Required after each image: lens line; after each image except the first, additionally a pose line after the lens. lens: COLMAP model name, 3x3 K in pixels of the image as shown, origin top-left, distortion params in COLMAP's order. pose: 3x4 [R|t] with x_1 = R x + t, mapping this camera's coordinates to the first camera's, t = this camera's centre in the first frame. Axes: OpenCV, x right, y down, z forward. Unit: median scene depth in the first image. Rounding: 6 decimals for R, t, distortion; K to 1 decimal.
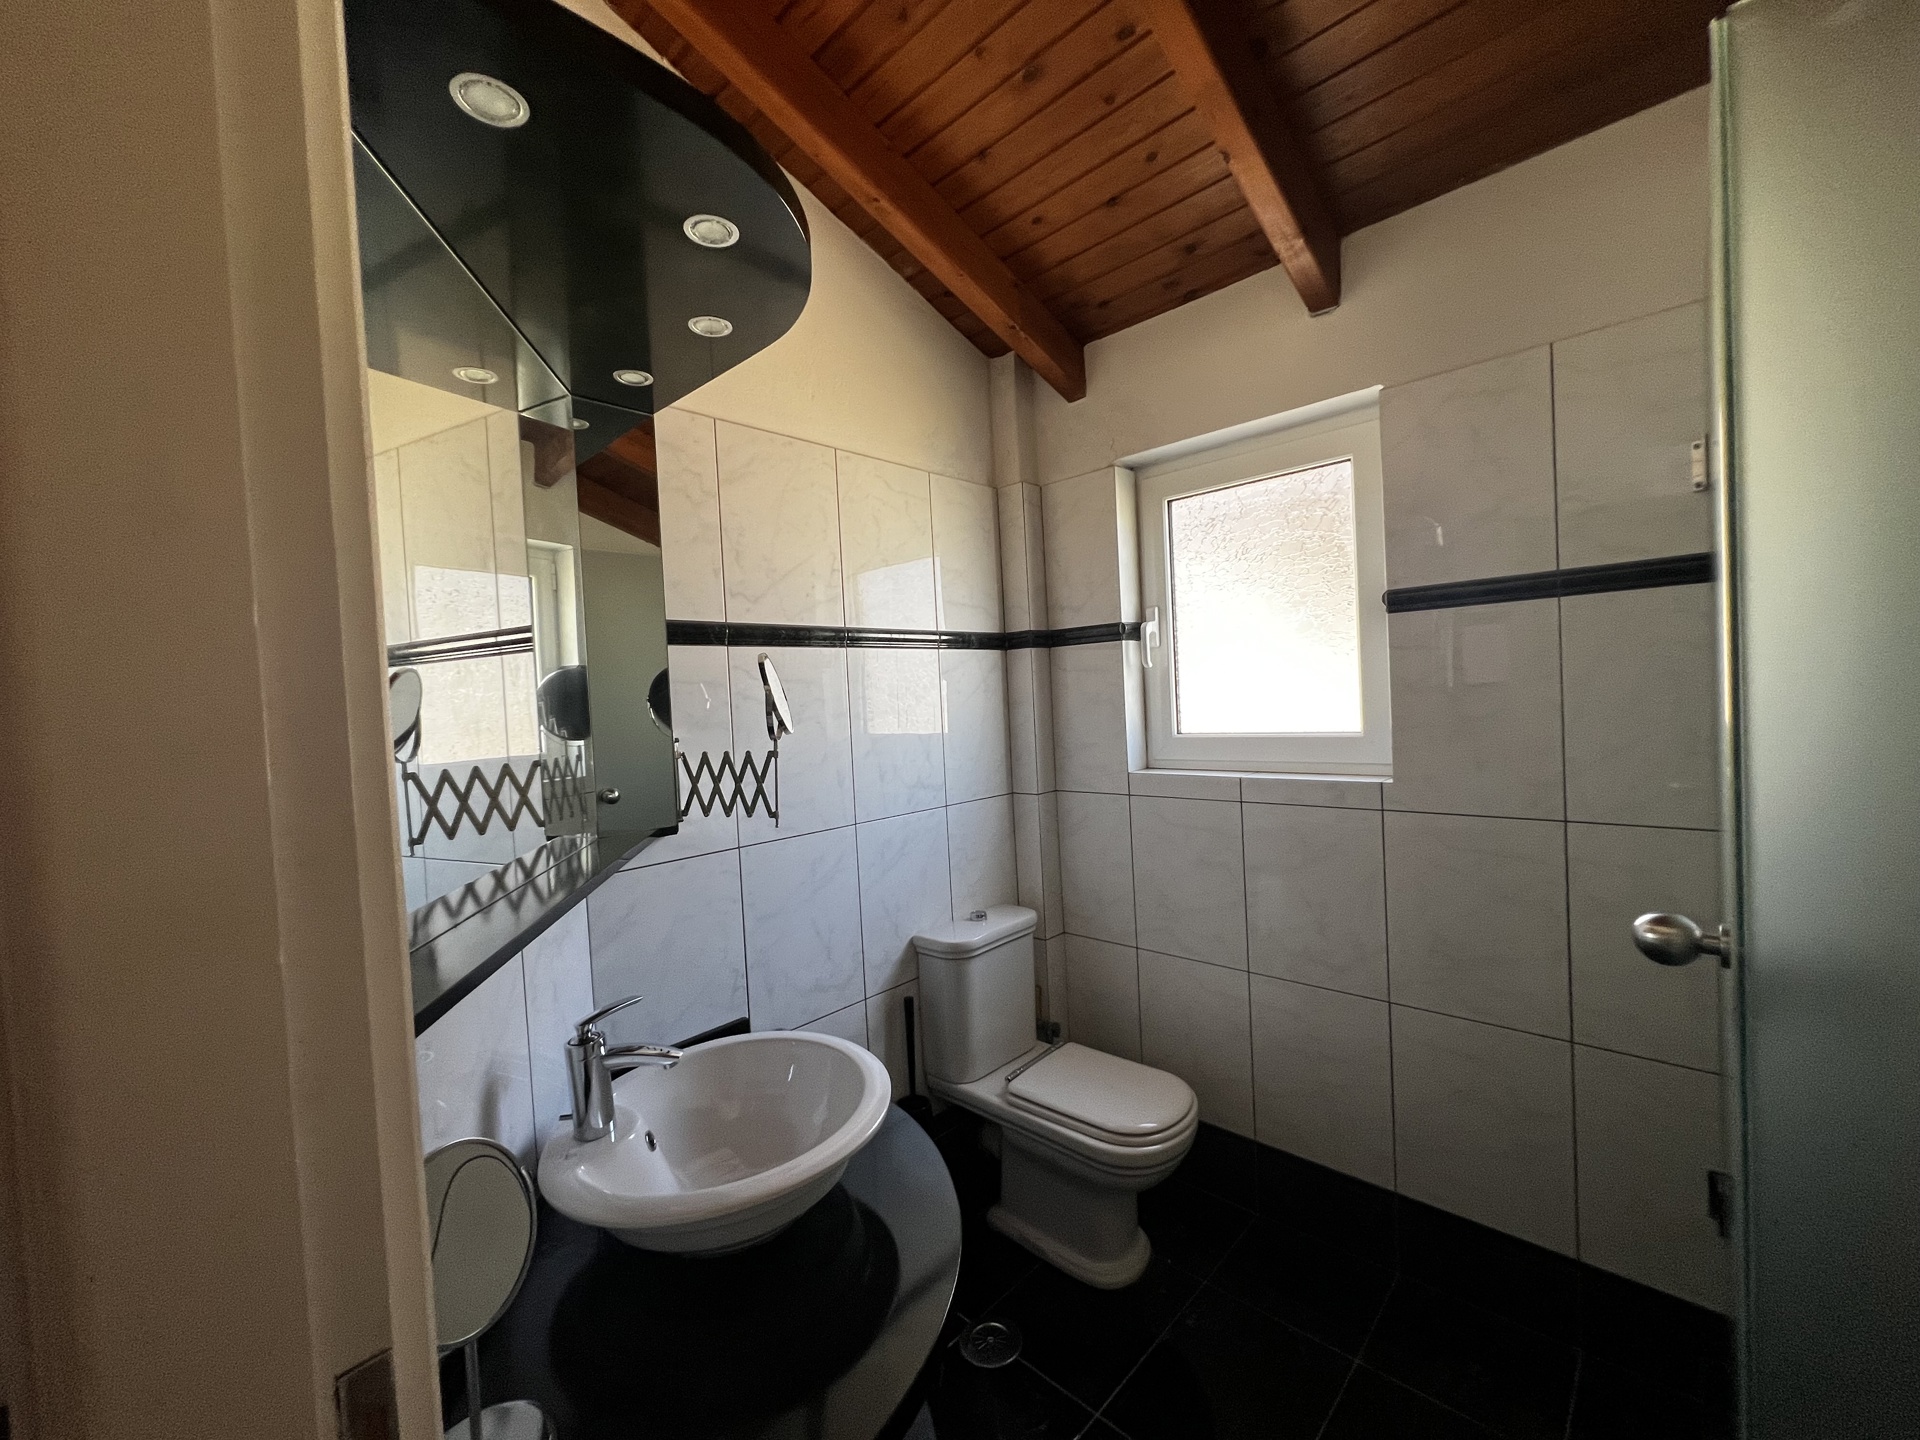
lens RADIAL K [[769.5, 0, 957.6], [0, 769.5, 717.7], [0, 0, 1]] dist [0.001192, -0.000423]
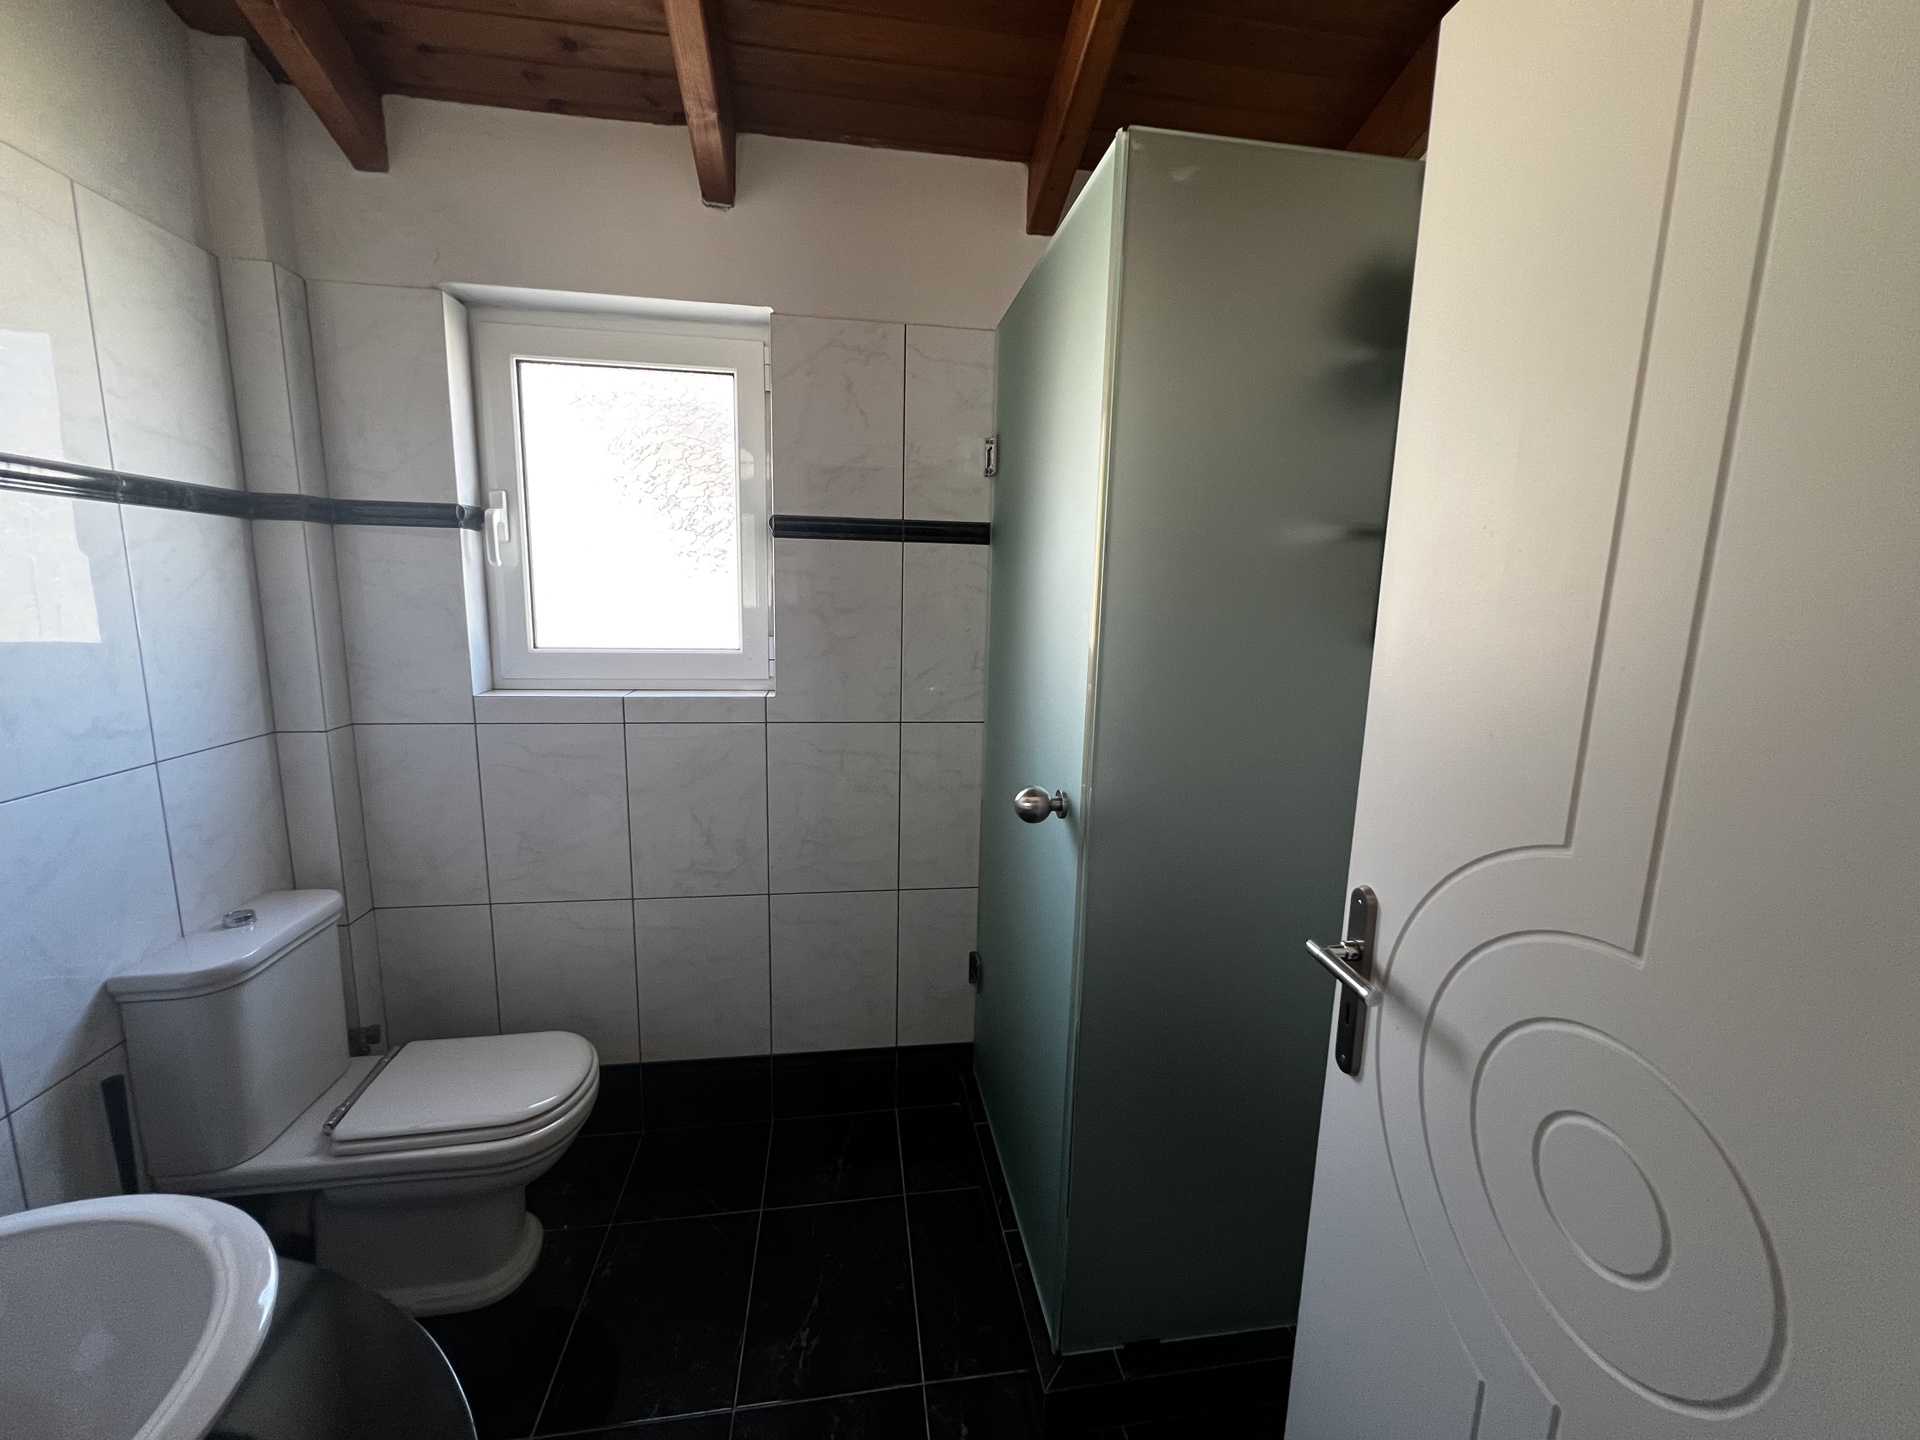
lens RADIAL K [[769.5, 0, 959.5], [0, 769.5, 716.7], [0, 0, 1]] dist [0.001192, -0.000423]
pose [[0.612335, -0.063239, 0.788065, -0.111592], [-0.029844, 0.994236, 0.102972, -0.005953], [-0.790035, -0.086573, 0.606918, 0.115410]]
